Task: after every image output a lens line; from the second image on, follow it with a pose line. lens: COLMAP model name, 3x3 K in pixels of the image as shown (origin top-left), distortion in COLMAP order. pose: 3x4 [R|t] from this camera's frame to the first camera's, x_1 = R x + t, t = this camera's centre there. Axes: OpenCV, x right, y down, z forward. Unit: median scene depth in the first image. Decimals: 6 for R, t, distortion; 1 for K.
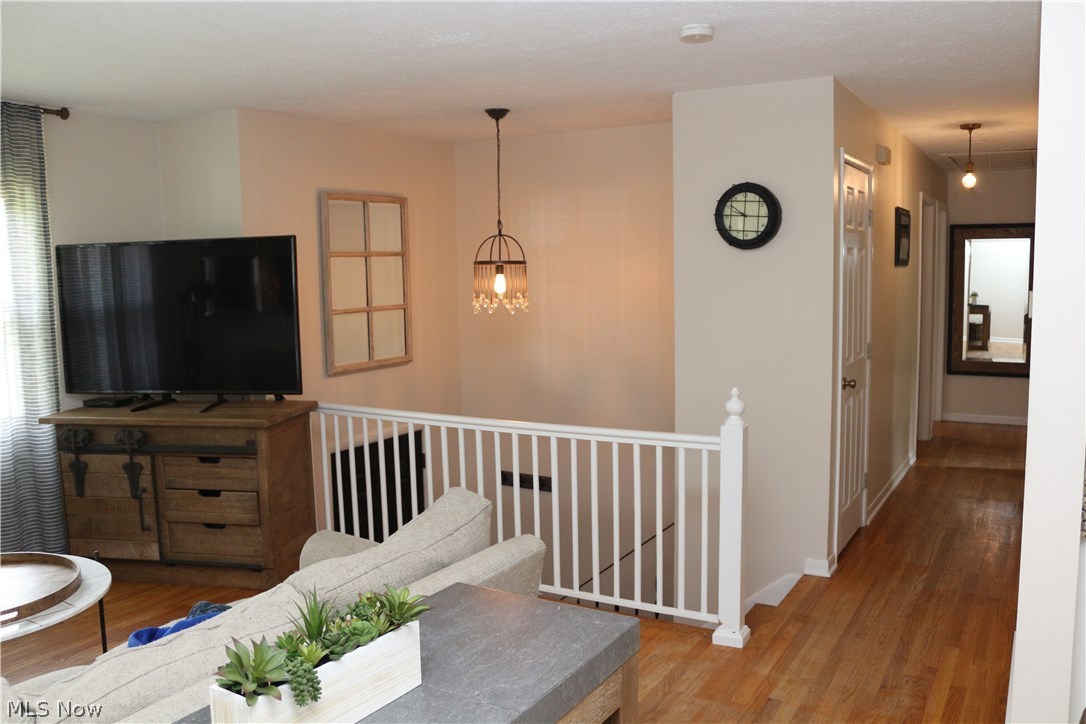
lens RADIAL K [[858.4, 0, 543.0], [0, 858.4, 362.0], [0, 0, 1]] dist [-0.079750, 0.004093]
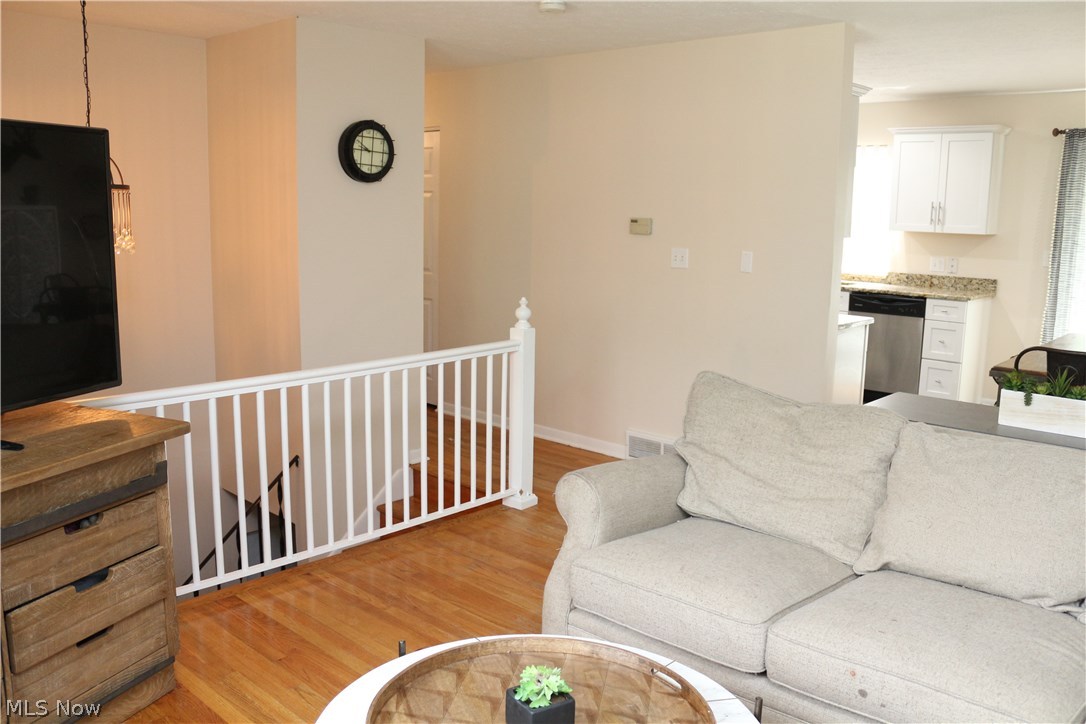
lens RADIAL K [[901.4, 0, 543.0], [0, 901.4, 362.0], [0, 0, 1]] dist [-0.152634, 0.137761]
pose [[0.219346, -0.142398, 0.965200, -0.814439], [0.089701, 0.988045, 0.125383, -0.030349], [-0.971515, 0.059077, 0.229497, 0.540027]]
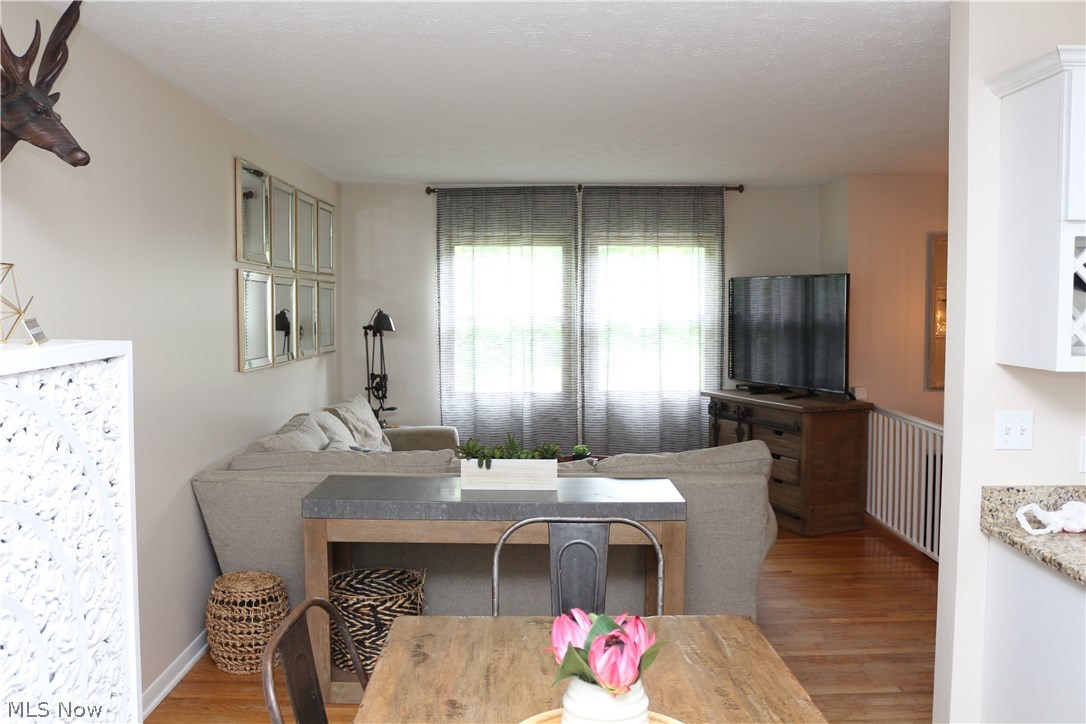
lens RADIAL K [[901.4, 0, 543.0], [0, 901.4, 362.0], [0, 0, 1]] dist [-0.152634, 0.137761]
pose [[0.538923, 0.079290, -0.838615, 0.592127], [-0.107291, 0.993913, 0.025024, 0.004098], [0.835494, 0.076490, 0.544149, -0.131624]]
